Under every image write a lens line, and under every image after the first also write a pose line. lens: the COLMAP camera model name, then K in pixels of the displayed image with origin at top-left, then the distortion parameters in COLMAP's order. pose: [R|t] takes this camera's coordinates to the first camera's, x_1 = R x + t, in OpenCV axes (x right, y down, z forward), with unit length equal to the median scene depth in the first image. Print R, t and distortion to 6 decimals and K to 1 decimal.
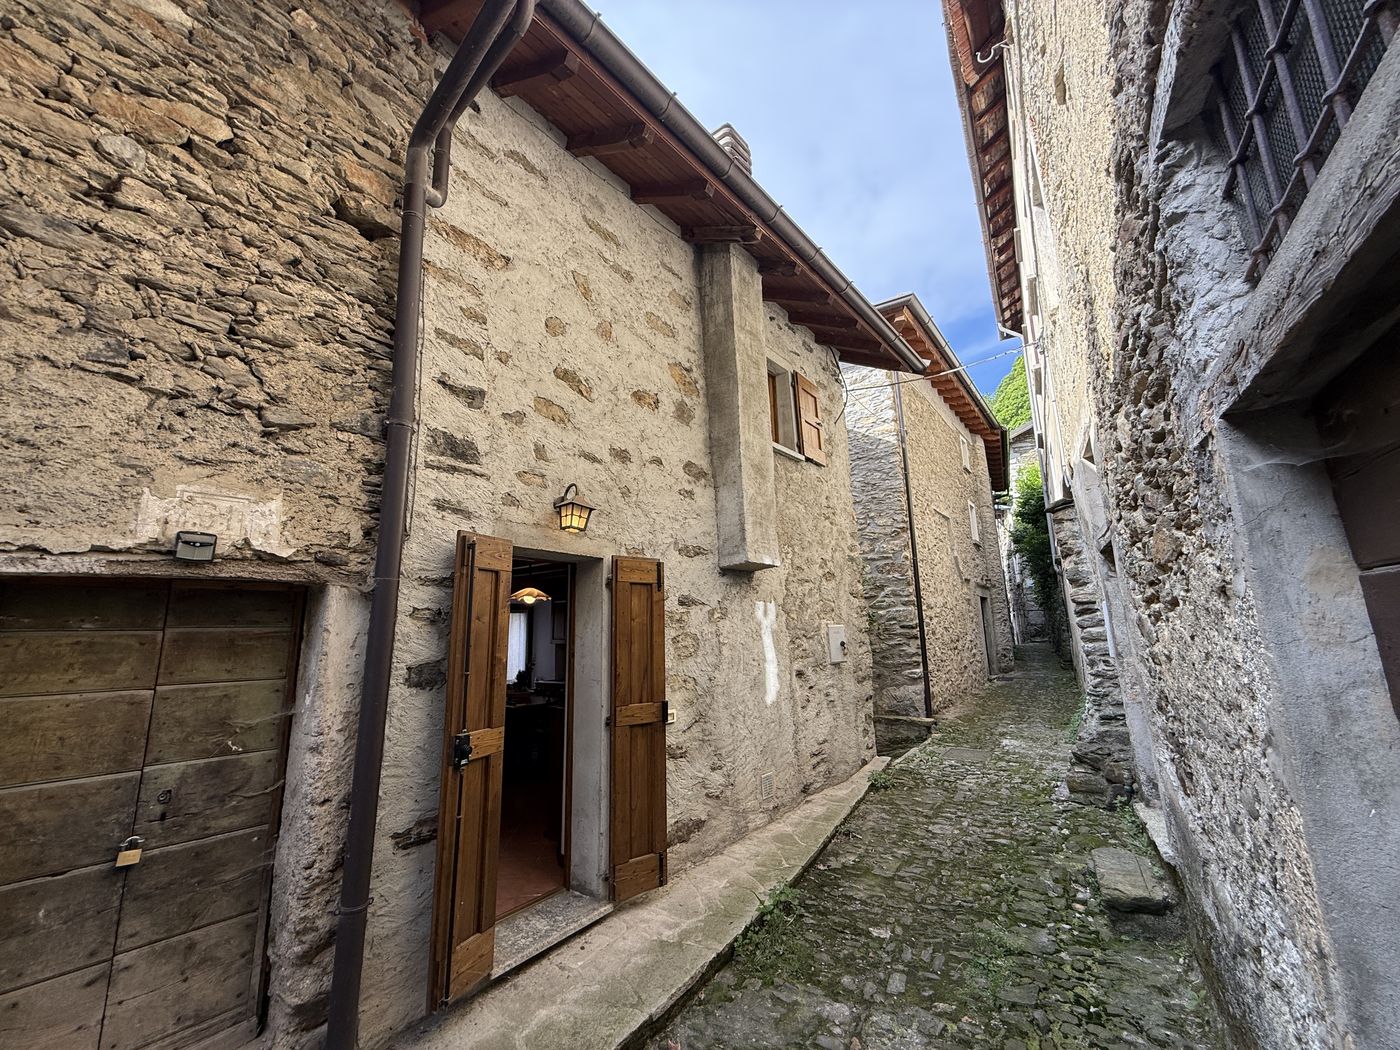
lens RADIAL K [[561.0, 0, 701.9], [0, 561.0, 525.1], [0, 0, 1]] dist [0.000258, 0.000348]
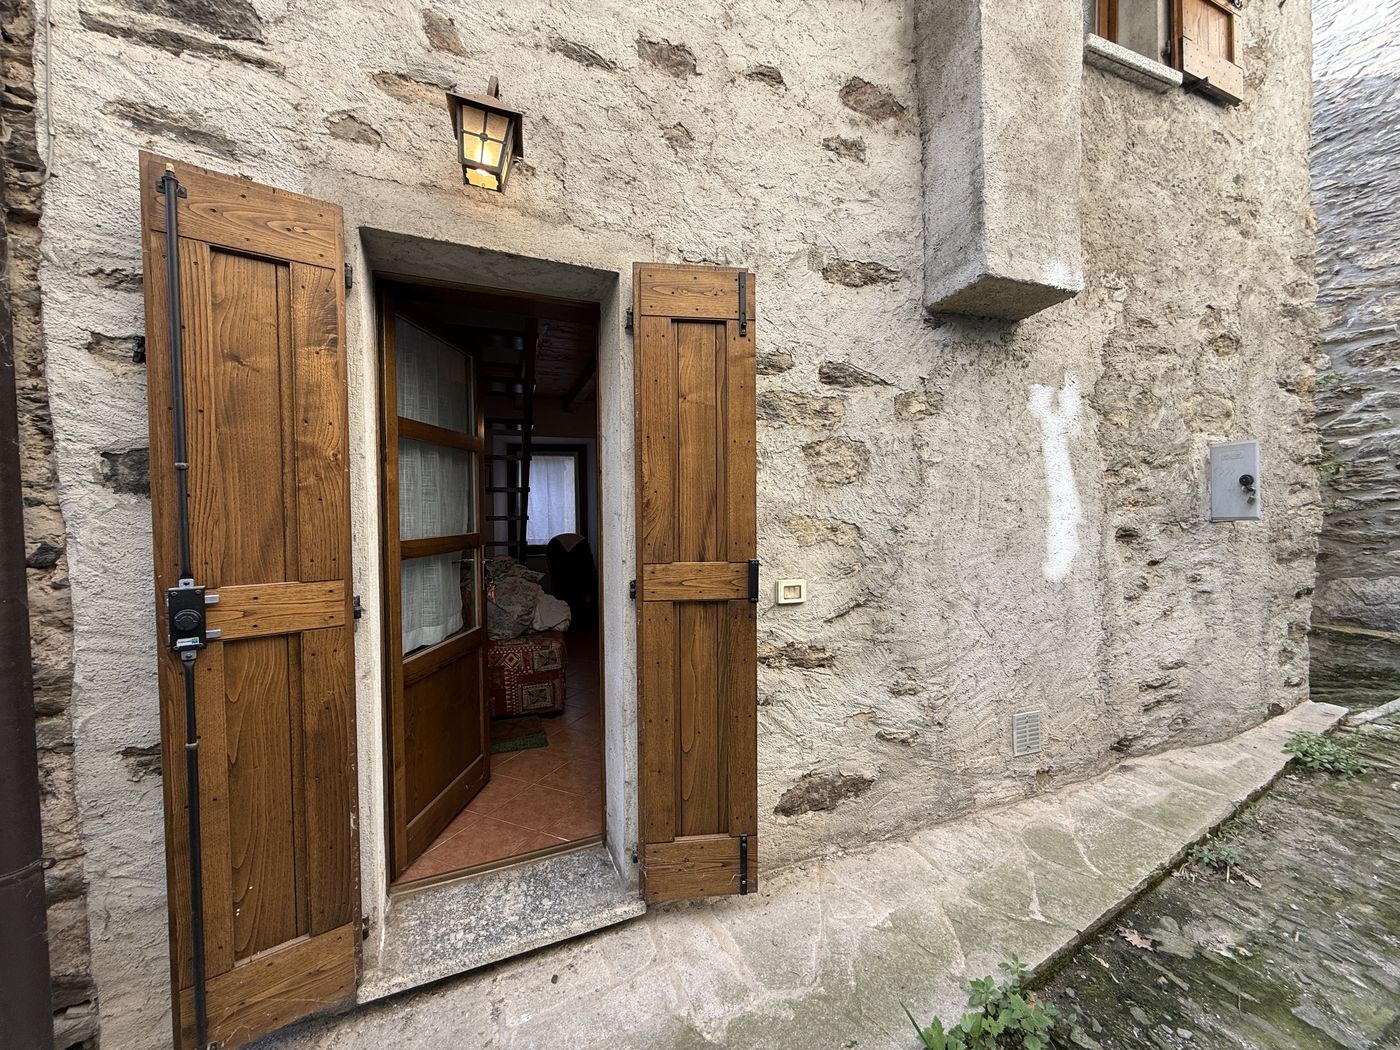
lens RADIAL K [[561.0, 0, 695.0], [0, 561.0, 524.6], [0, 0, 1]] dist [0.000258, 0.000348]
pose [[0.865041, 0.032028, -0.500679, 0.112967], [0.082893, 0.975120, 0.205594, 0.149528], [0.494807, -0.219350, 0.840864, 0.478839]]
